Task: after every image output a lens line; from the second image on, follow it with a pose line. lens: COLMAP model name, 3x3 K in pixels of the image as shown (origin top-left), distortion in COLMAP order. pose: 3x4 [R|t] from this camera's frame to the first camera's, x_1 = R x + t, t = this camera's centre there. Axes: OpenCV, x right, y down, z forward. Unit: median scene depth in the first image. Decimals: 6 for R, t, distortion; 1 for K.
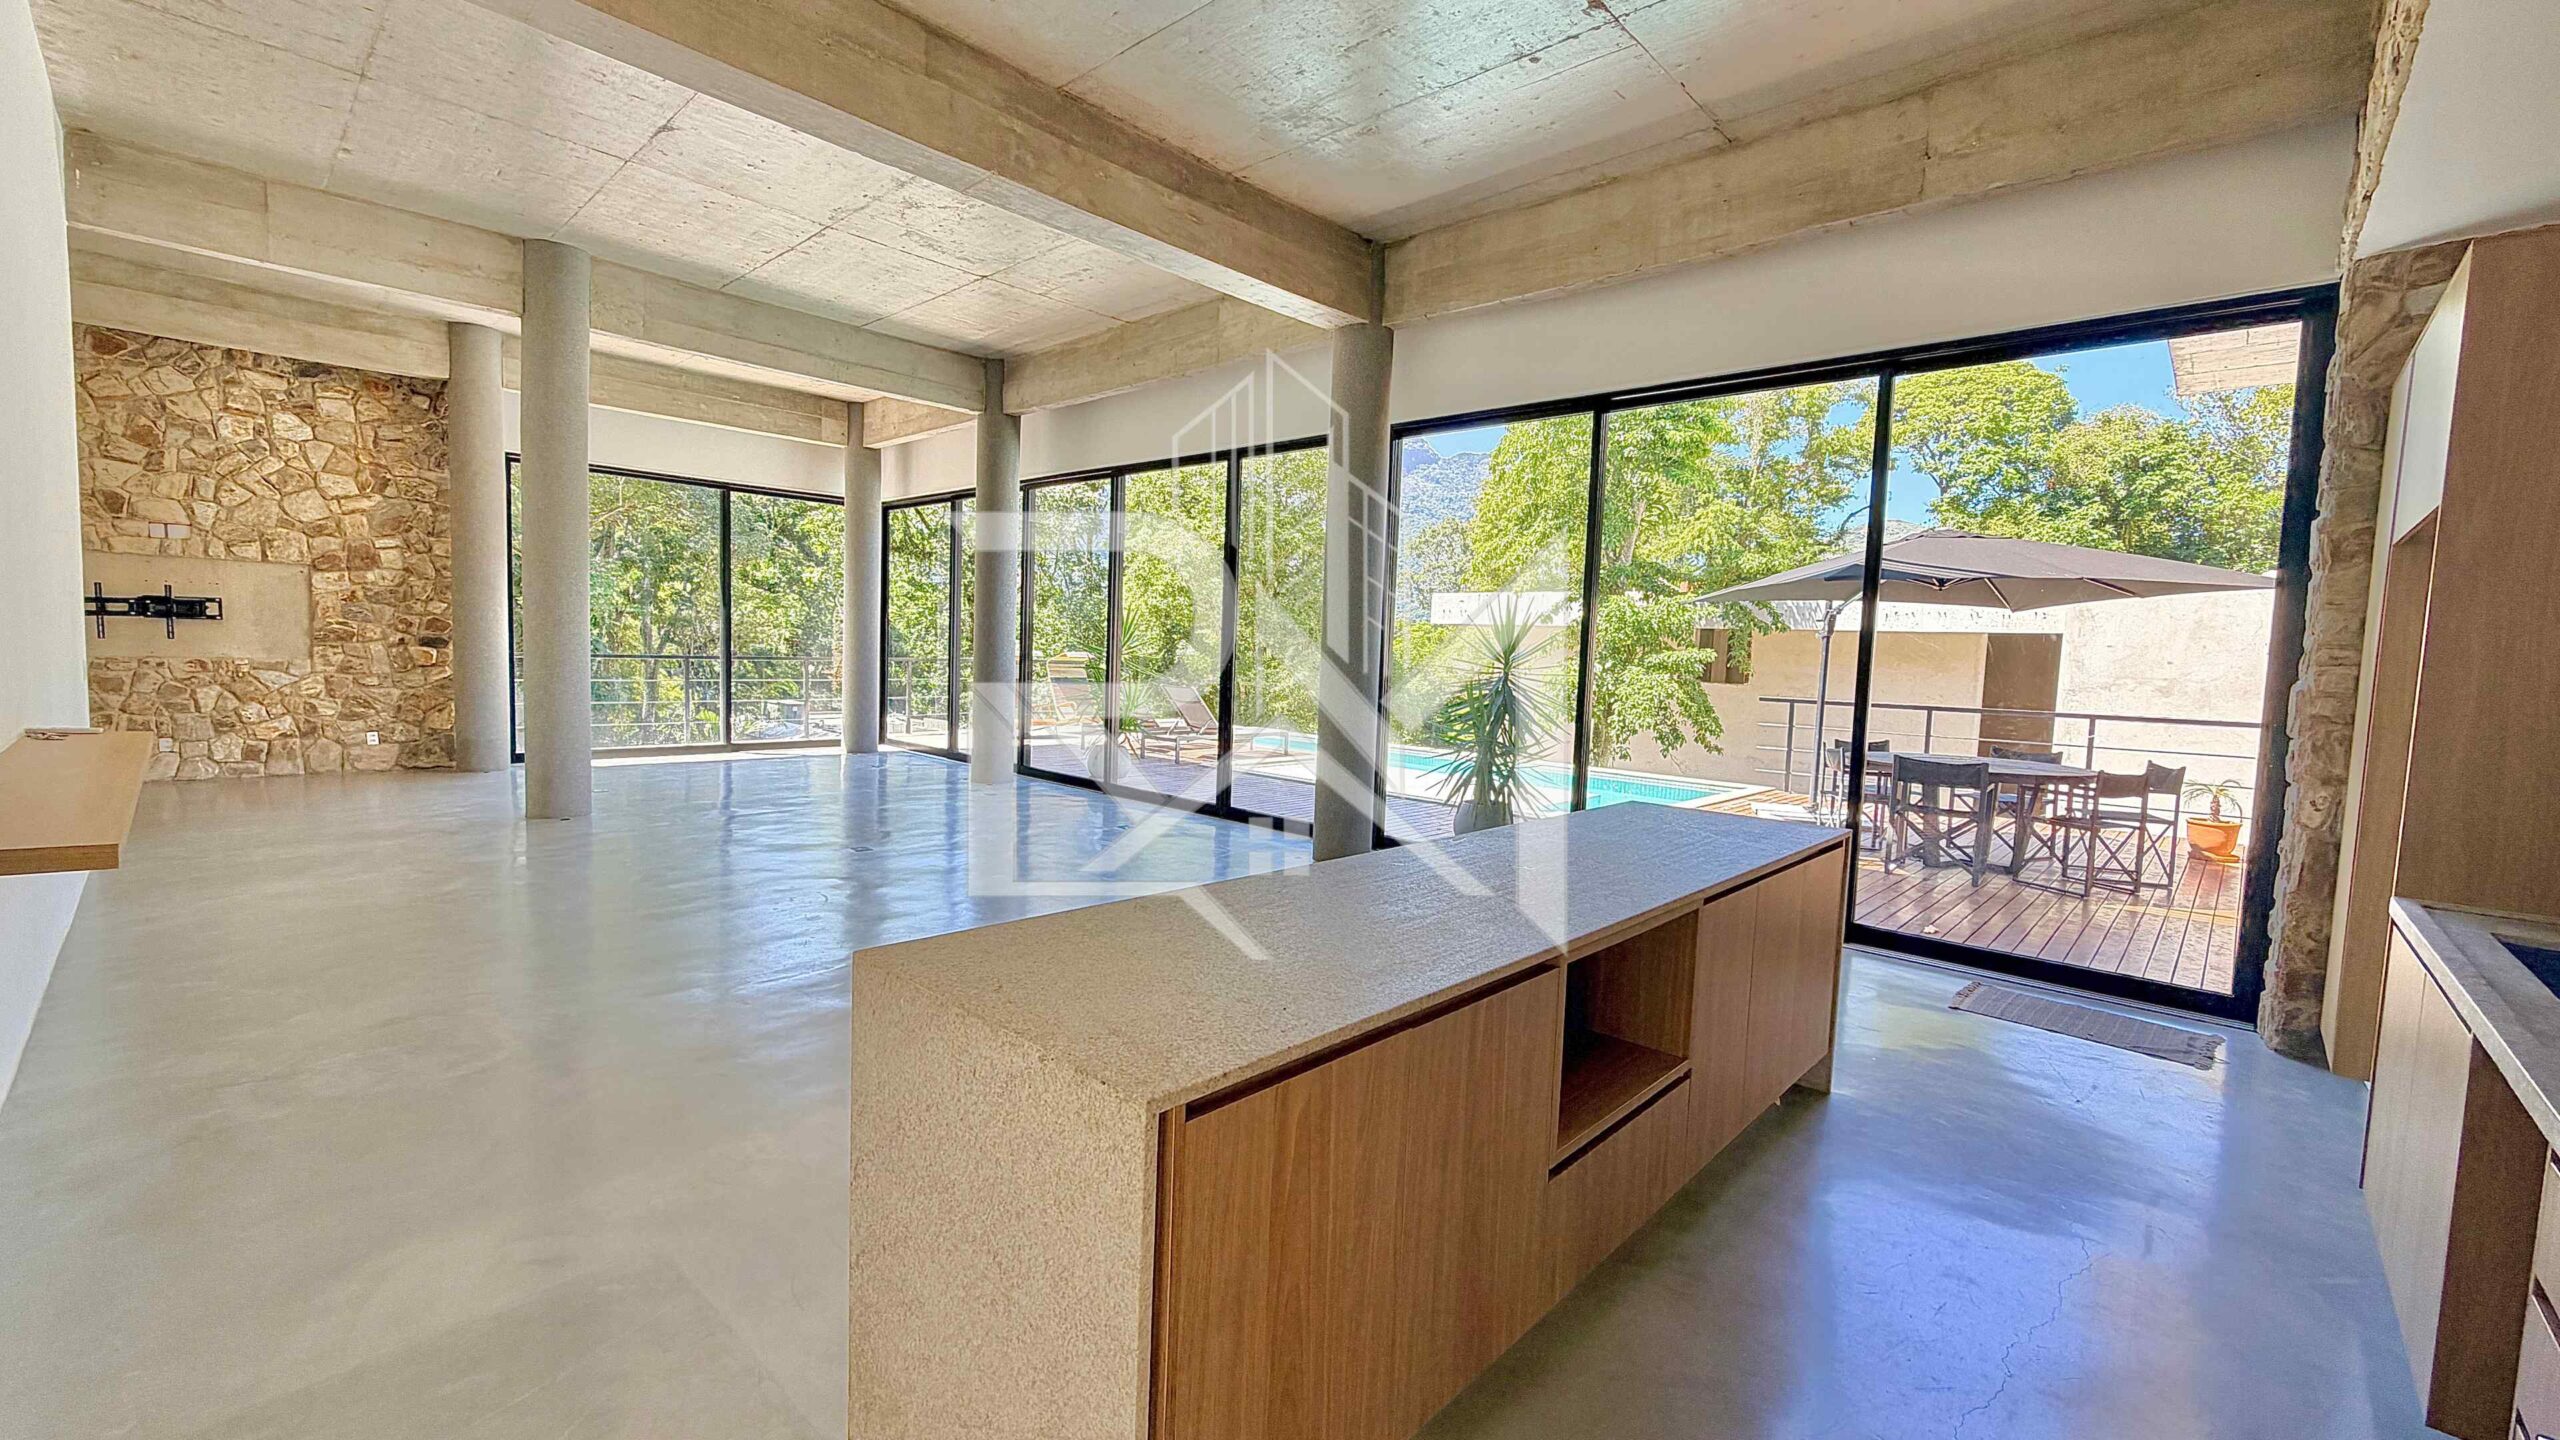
lens RADIAL K [[1019.4, 0, 1193.8], [0, 1019.4, 718.1], [0, 0, 1]] dist [0.000543, -0.000189]
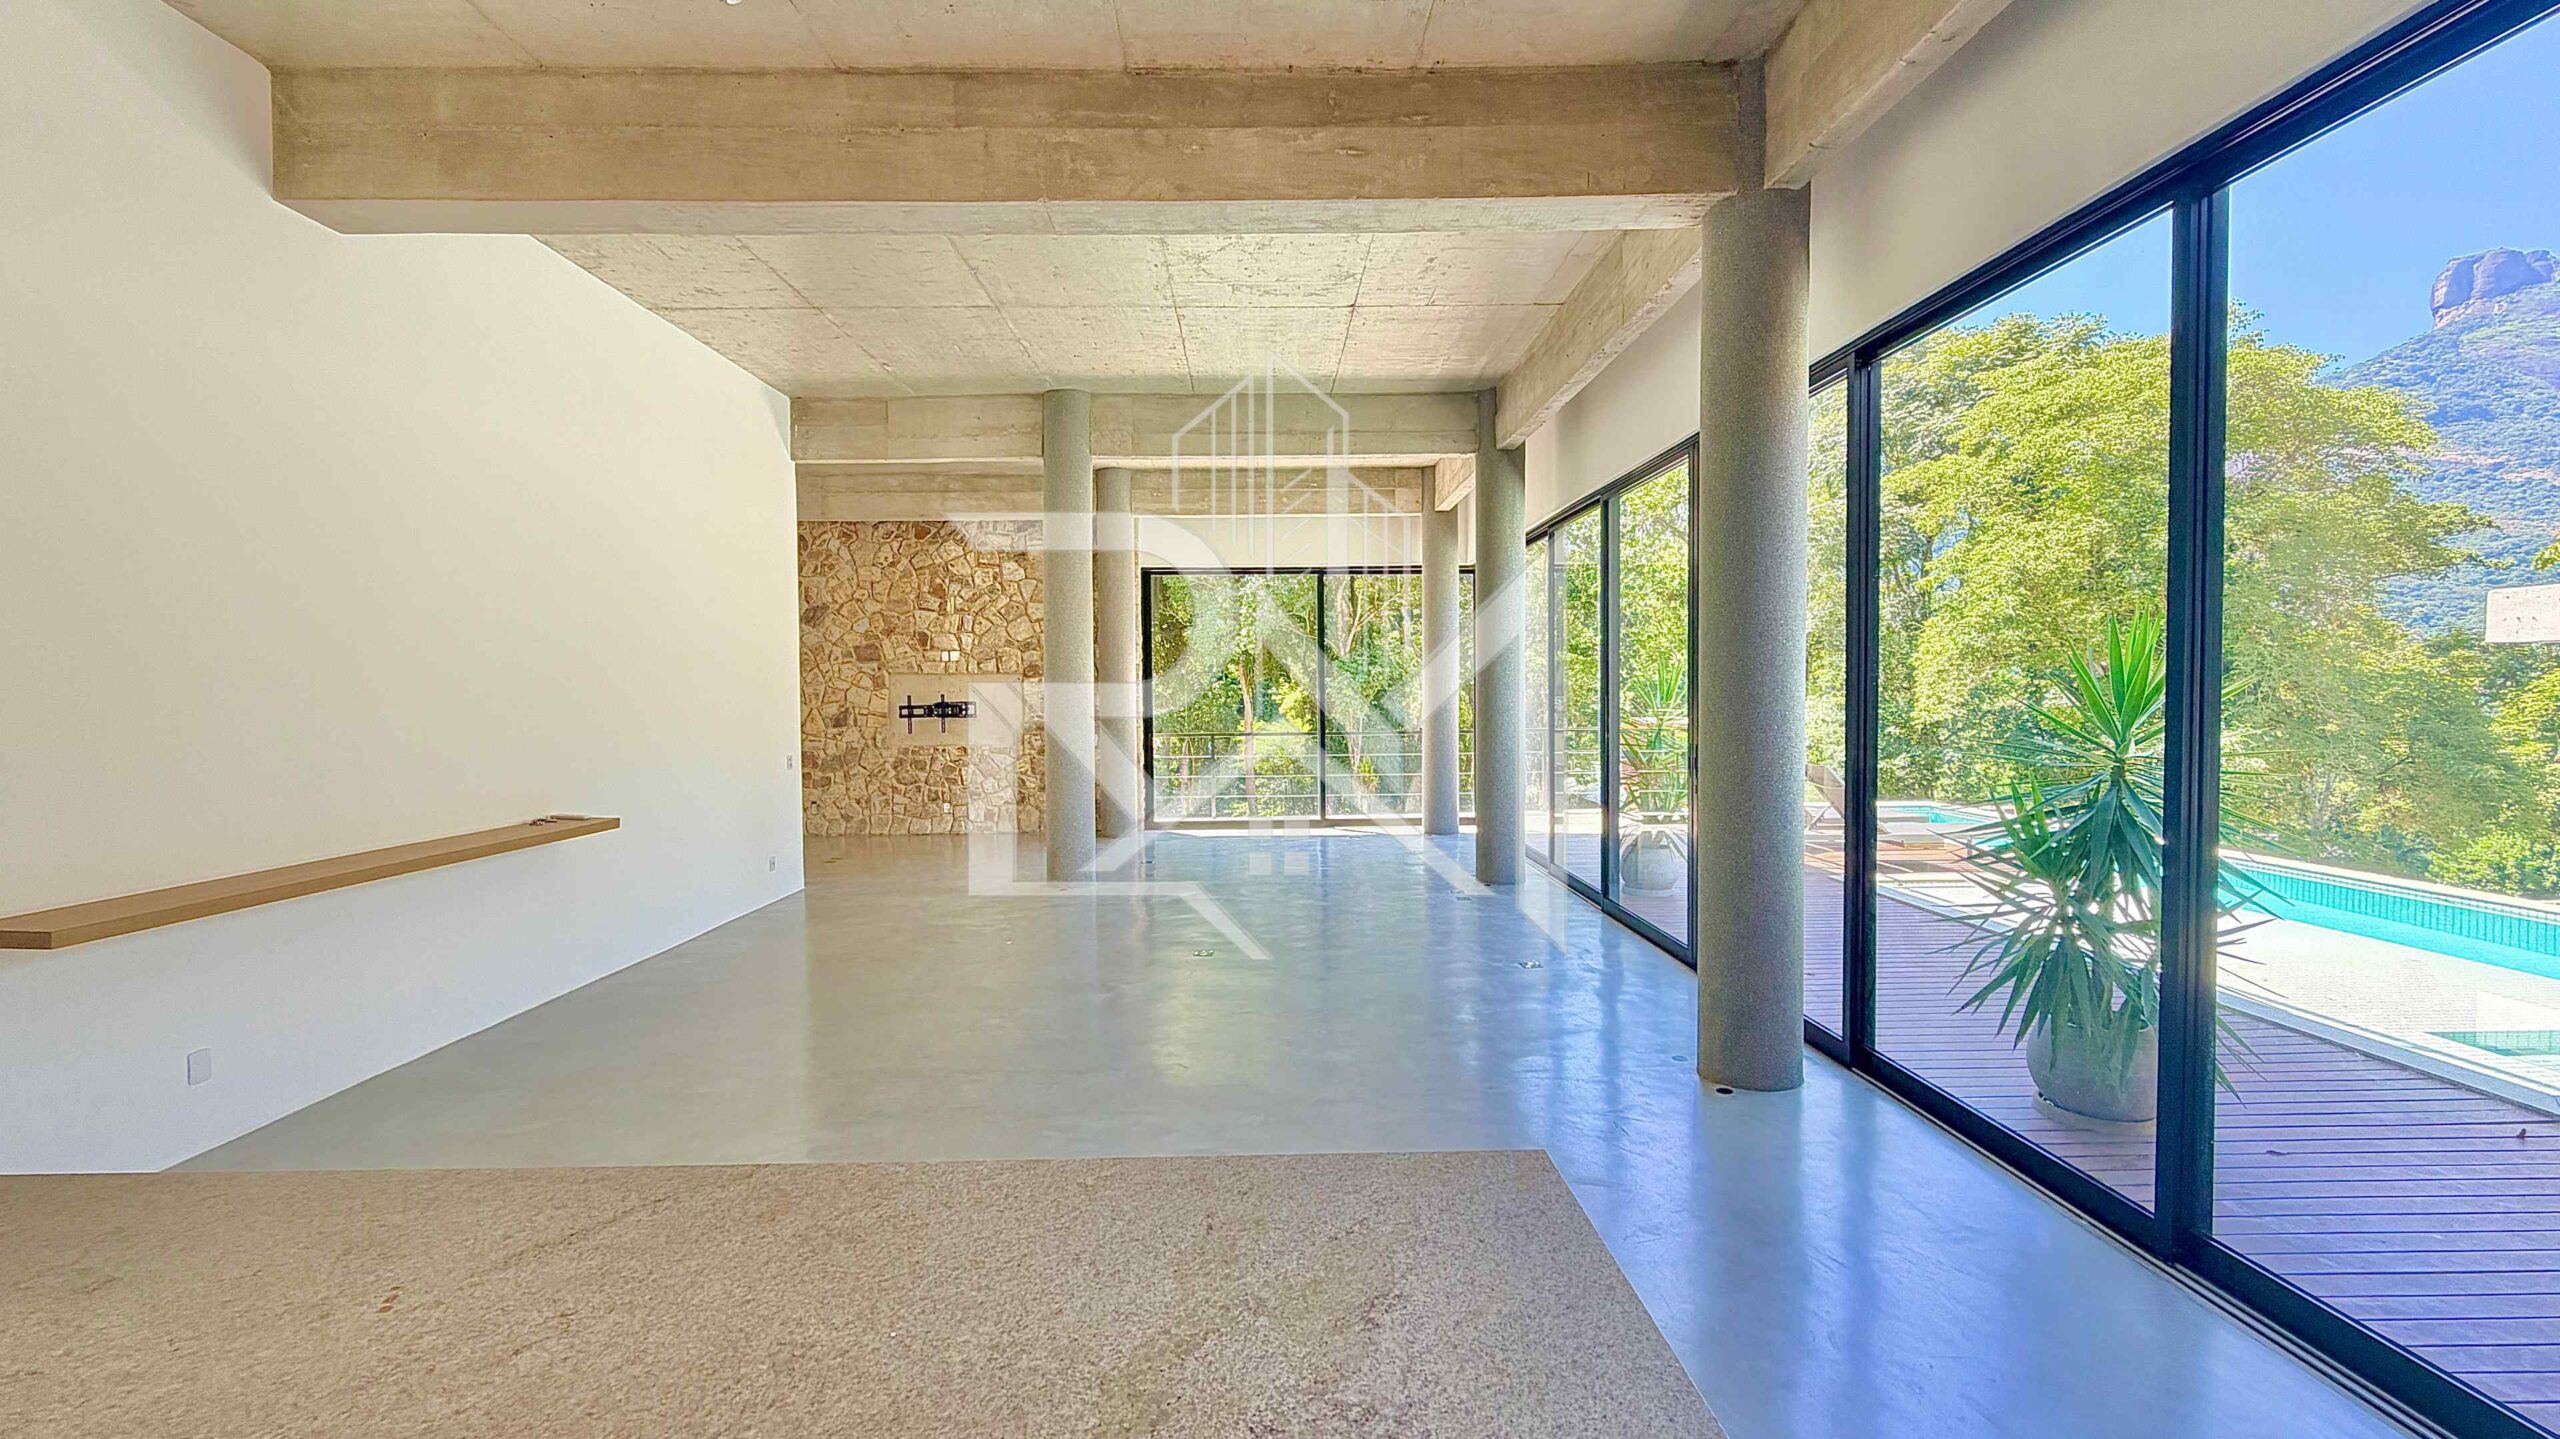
lens RADIAL K [[1019.4, 0, 1260.0], [0, 1019.4, 714.1], [0, 0, 1]] dist [0.000543, -0.000189]
pose [[0.727979, -0.028639, -0.685001, 0.270882], [-0.010903, 0.998517, -0.053334, -0.033499], [0.685513, 0.046294, 0.726587, 0.279776]]
